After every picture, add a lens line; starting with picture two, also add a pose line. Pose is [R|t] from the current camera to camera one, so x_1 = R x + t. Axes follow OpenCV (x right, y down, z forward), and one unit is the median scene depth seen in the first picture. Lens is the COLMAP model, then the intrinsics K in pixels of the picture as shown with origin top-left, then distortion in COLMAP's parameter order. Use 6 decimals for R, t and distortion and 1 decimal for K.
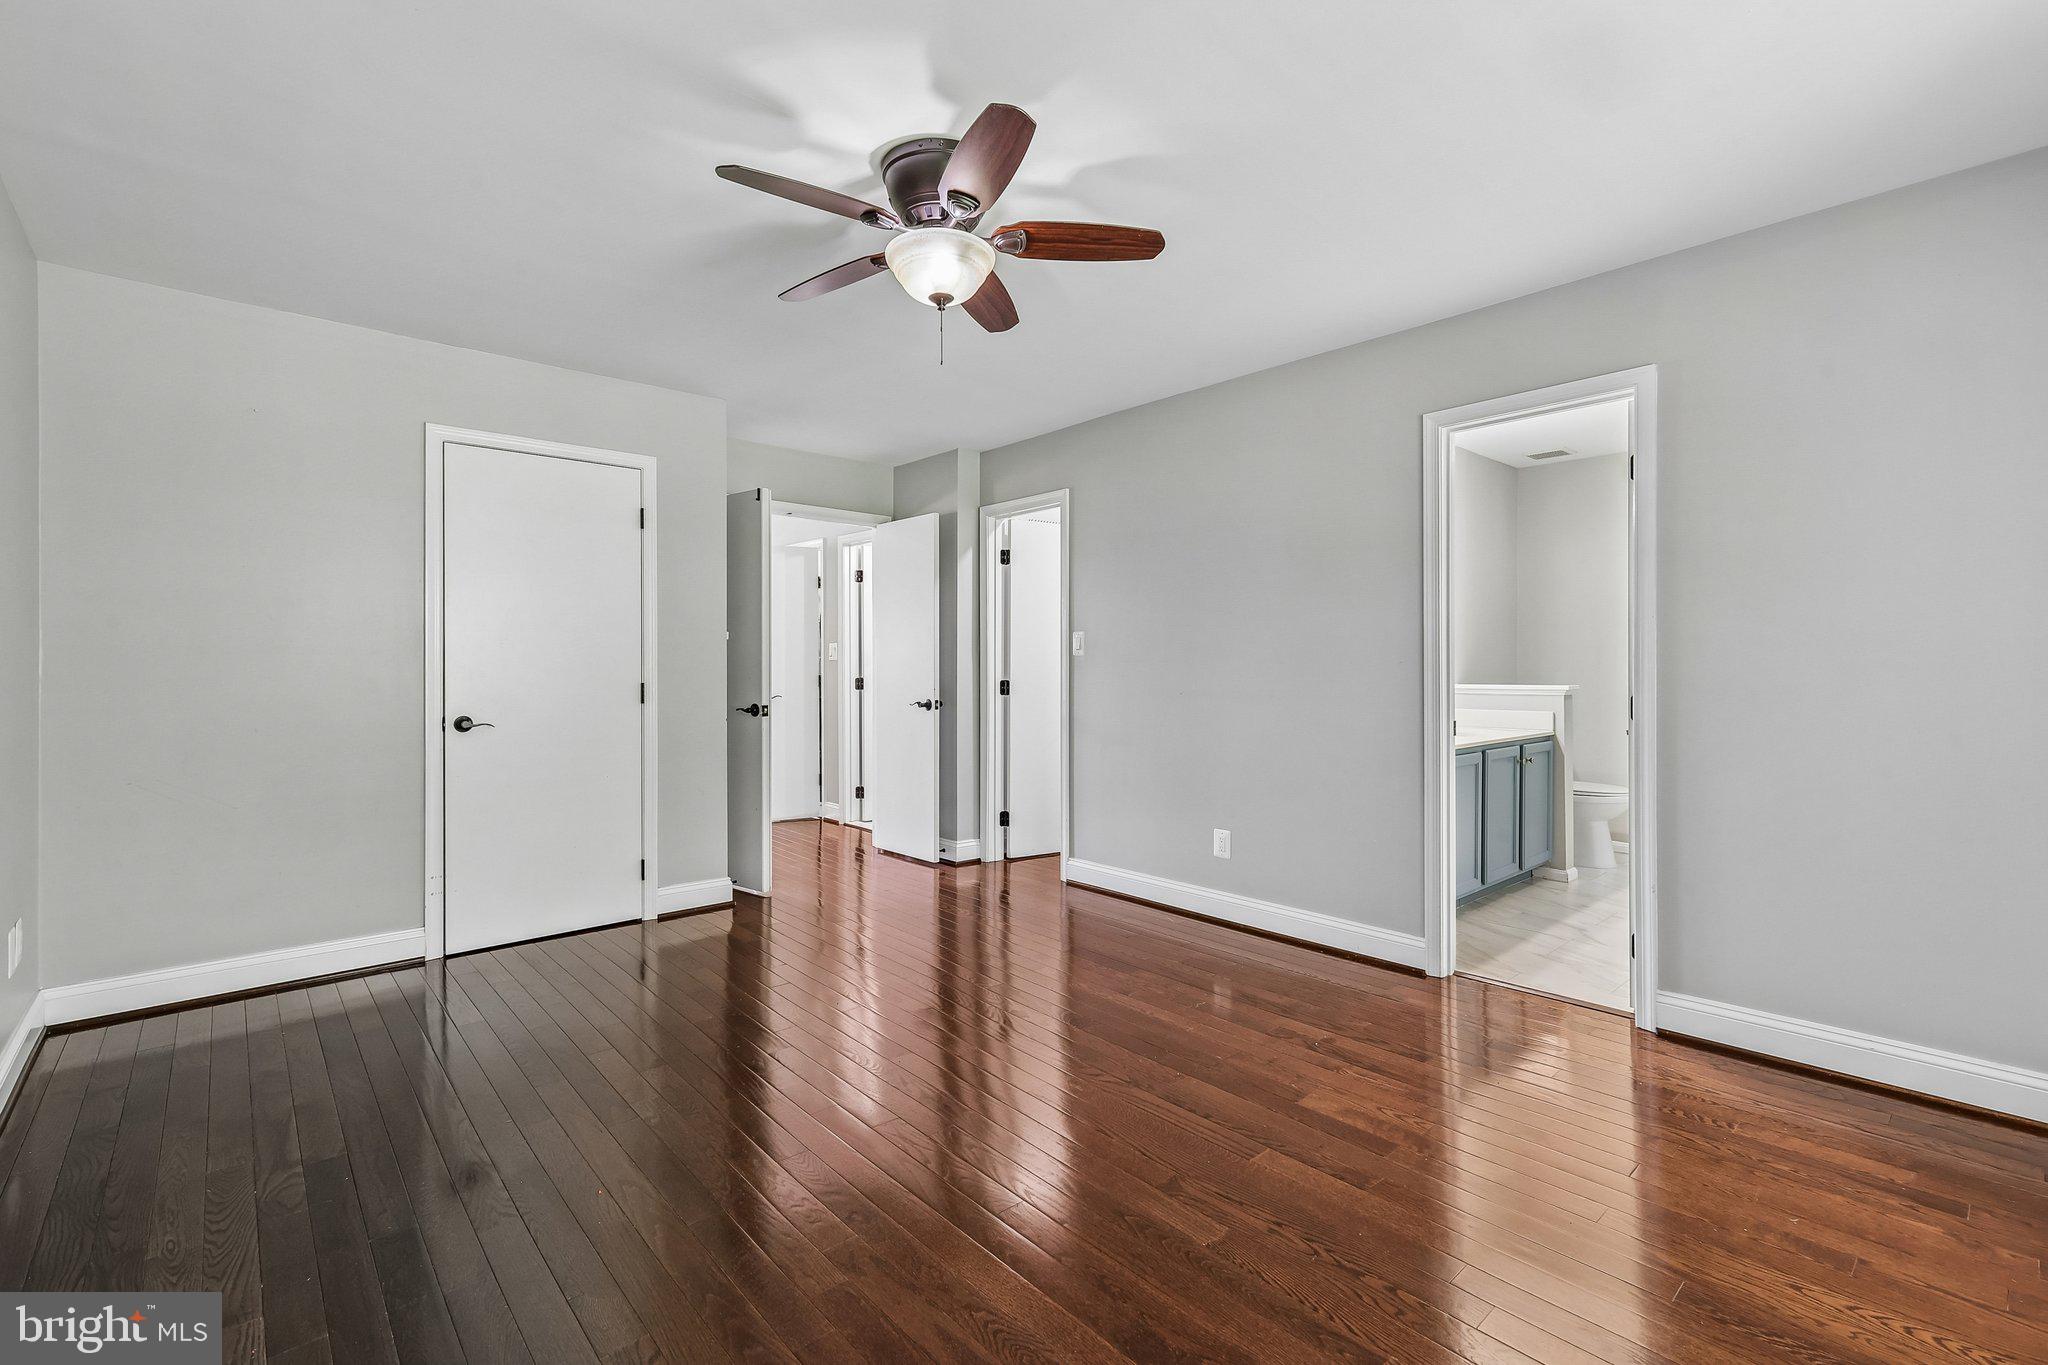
lens RADIAL K [[895.3, 0, 1030.2], [0, 895.3, 677.4], [0, 0, 1]] dist [-0.000109, -0.000309]
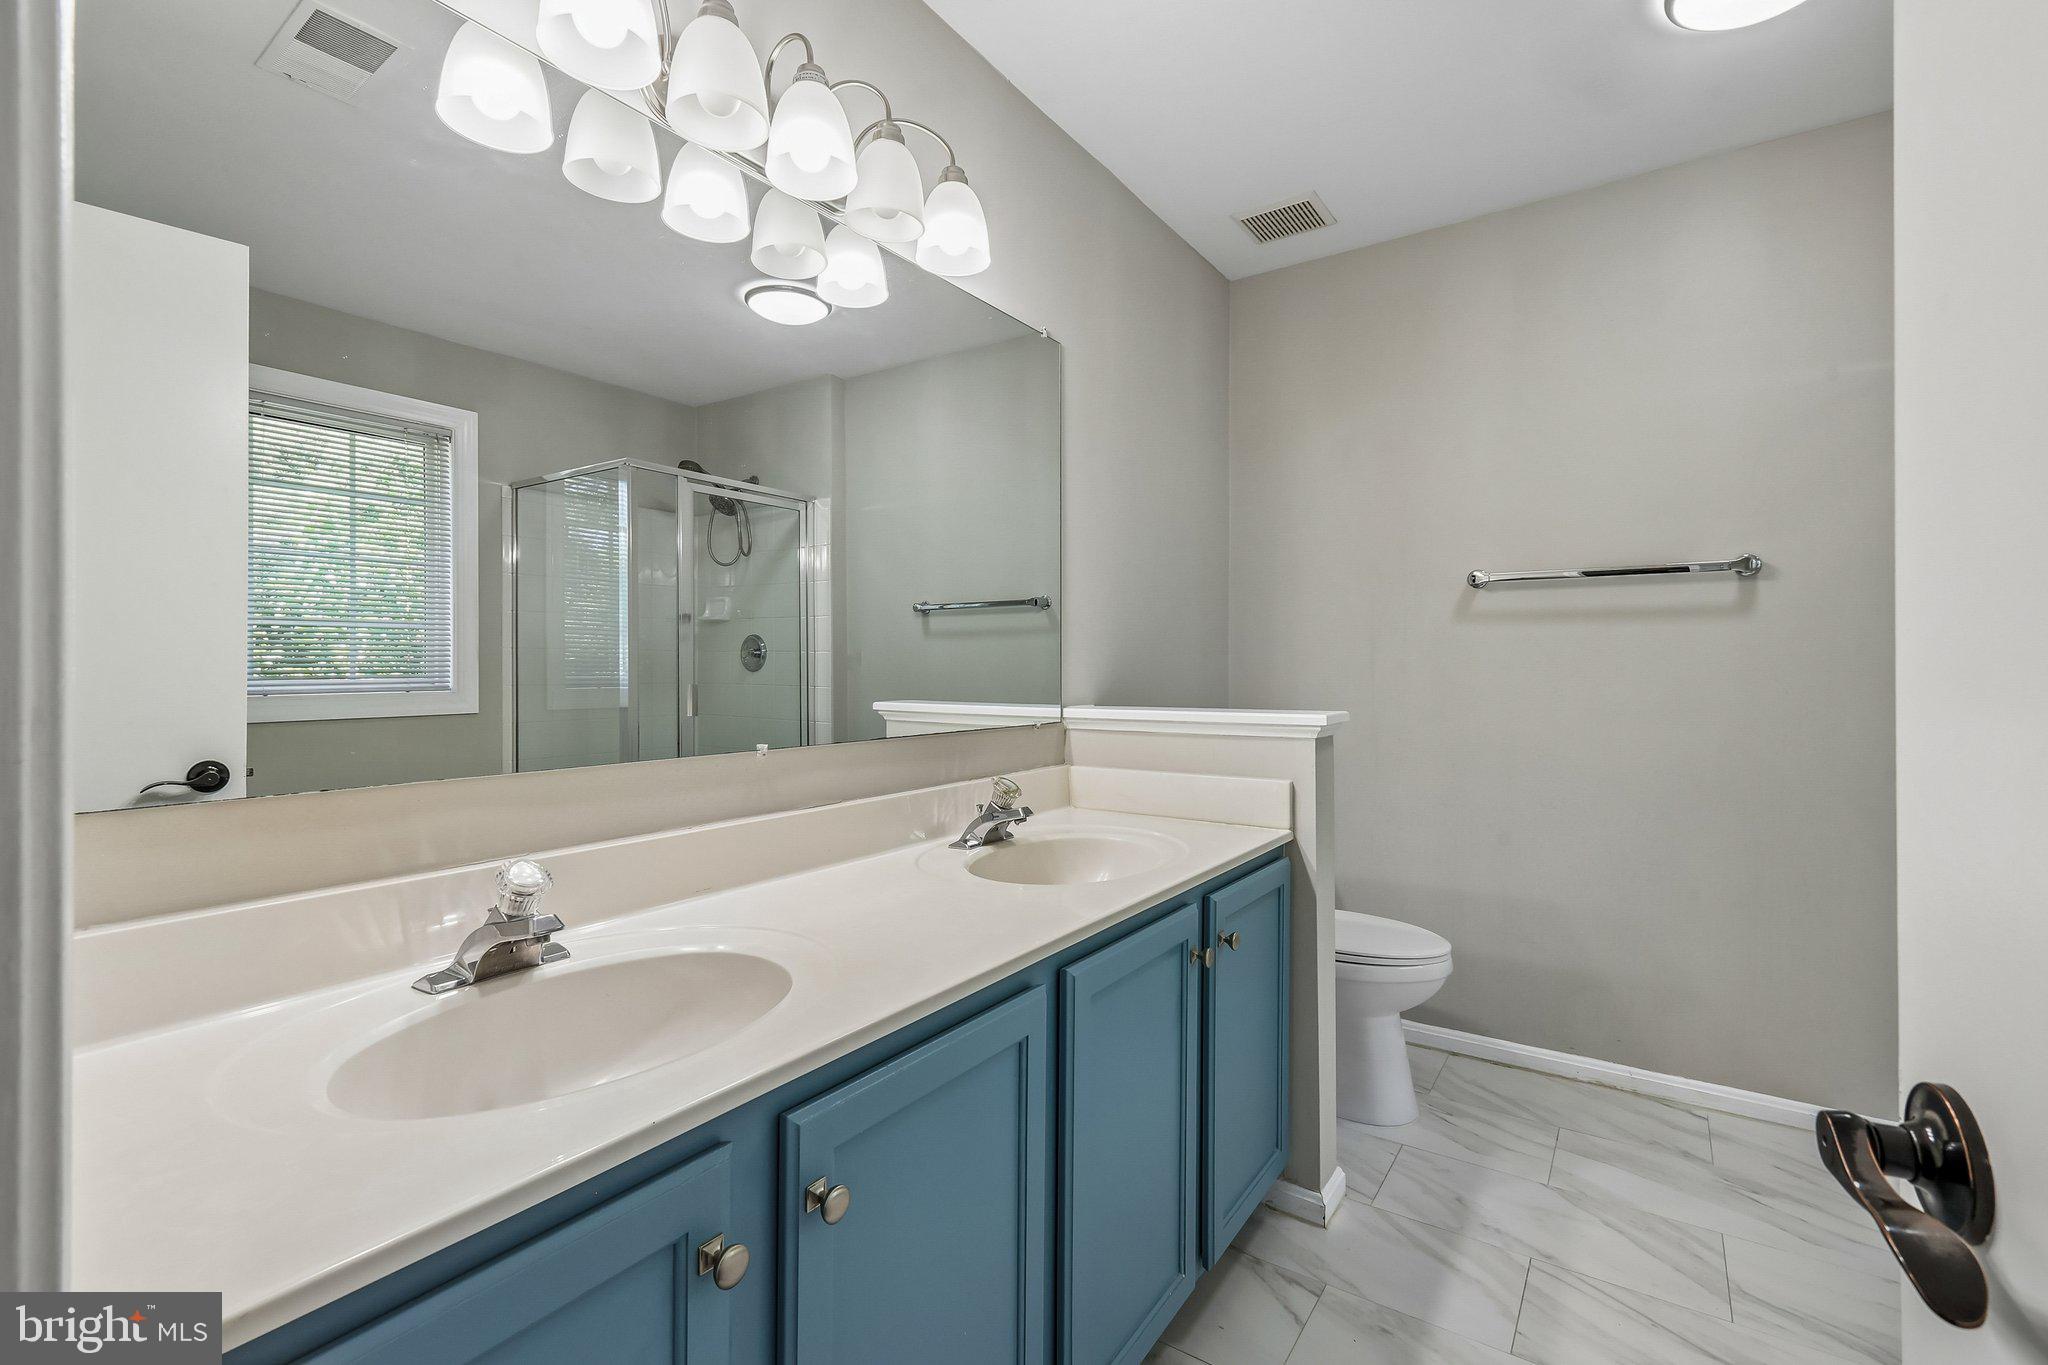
lens RADIAL K [[895.3, 0, 1024.8], [0, 895.3, 671.1], [0, 0, 1]] dist [-0.000109, -0.000309]
pose [[0.974984, -0.002396, 0.222262, 0.408769], [0.000764, 0.999972, 0.007428, -0.014403], [-0.222273, -0.007072, 0.974959, 0.686592]]
